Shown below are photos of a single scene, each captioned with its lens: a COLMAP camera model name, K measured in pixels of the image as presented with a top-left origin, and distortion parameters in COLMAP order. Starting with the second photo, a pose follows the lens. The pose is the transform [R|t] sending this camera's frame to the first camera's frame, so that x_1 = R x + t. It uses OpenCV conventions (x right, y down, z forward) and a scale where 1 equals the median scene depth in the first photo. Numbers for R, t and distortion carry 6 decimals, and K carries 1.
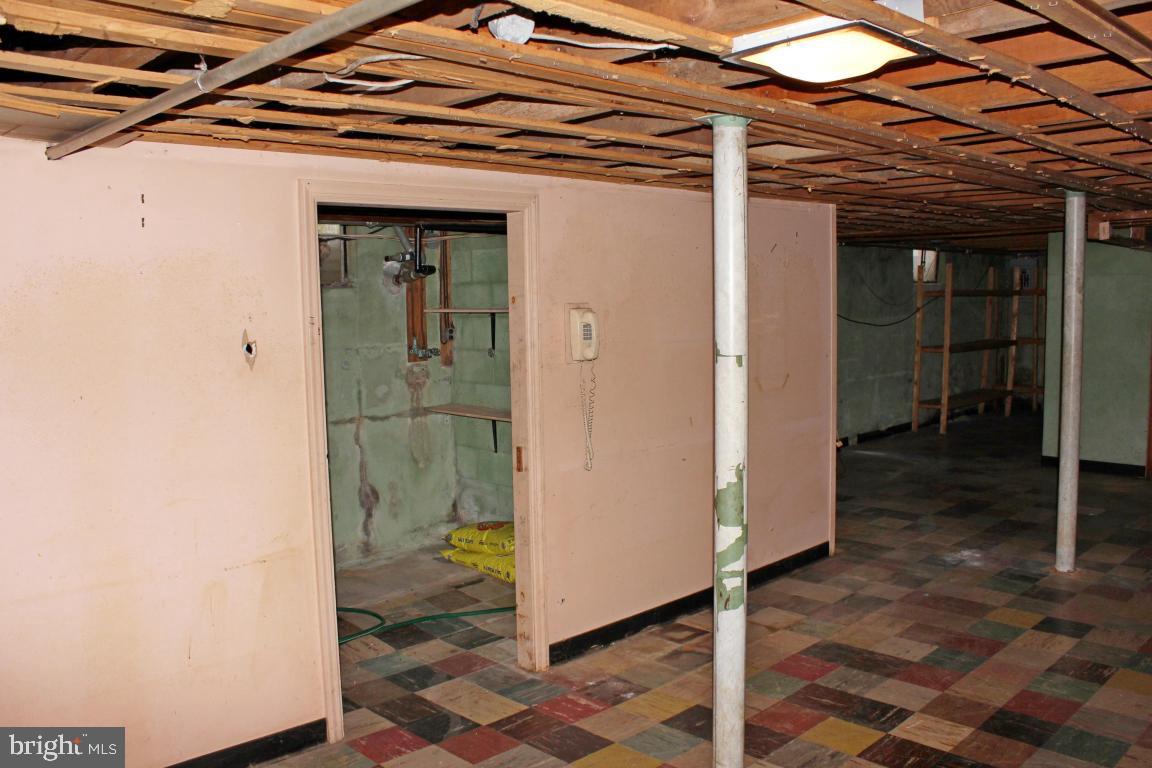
lens RADIAL K [[962.7, 0, 580.7], [0, 962.7, 388.1], [0, 0, 1]] dist [-0.149393, 0.115790]
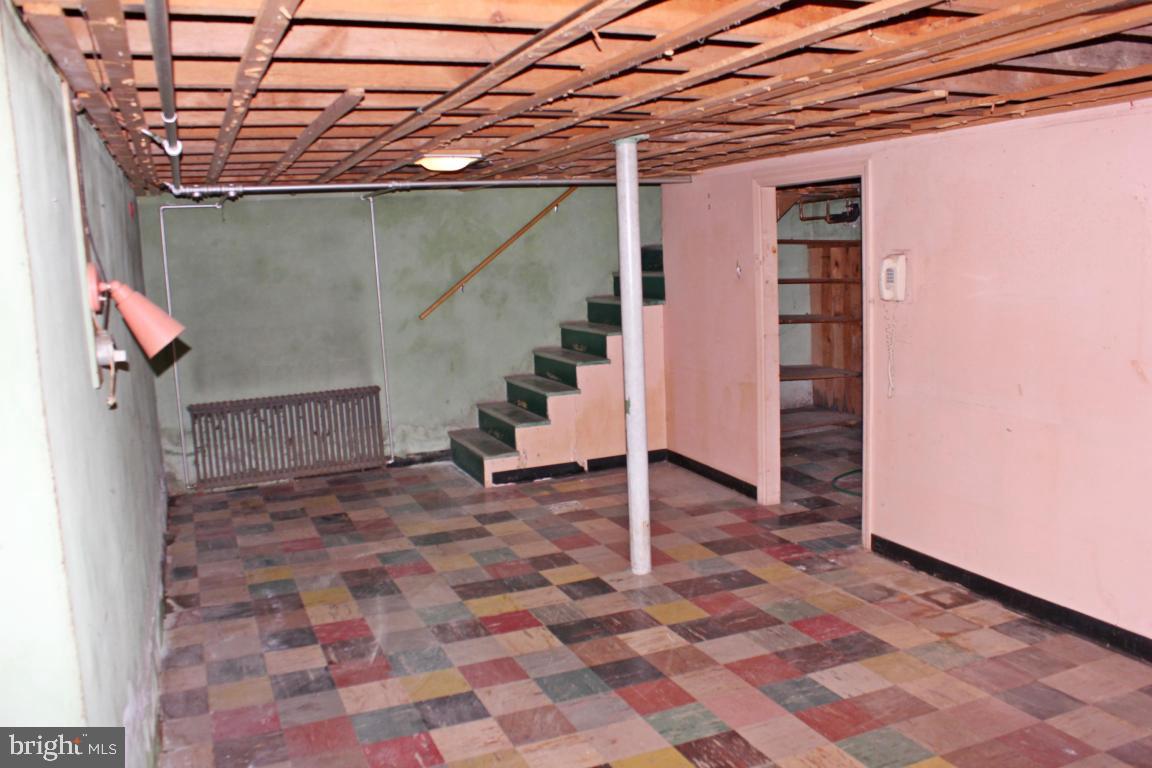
lens RADIAL K [[962.7, 0, 578.9], [0, 962.7, 382.8], [0, 0, 1]] dist [-0.149393, 0.115790]
pose [[-0.366085, 0.167604, -0.915364, 1.246022], [-0.037112, 0.980235, 0.194325, -0.145730], [0.929841, 0.105110, -0.352629, 1.126806]]
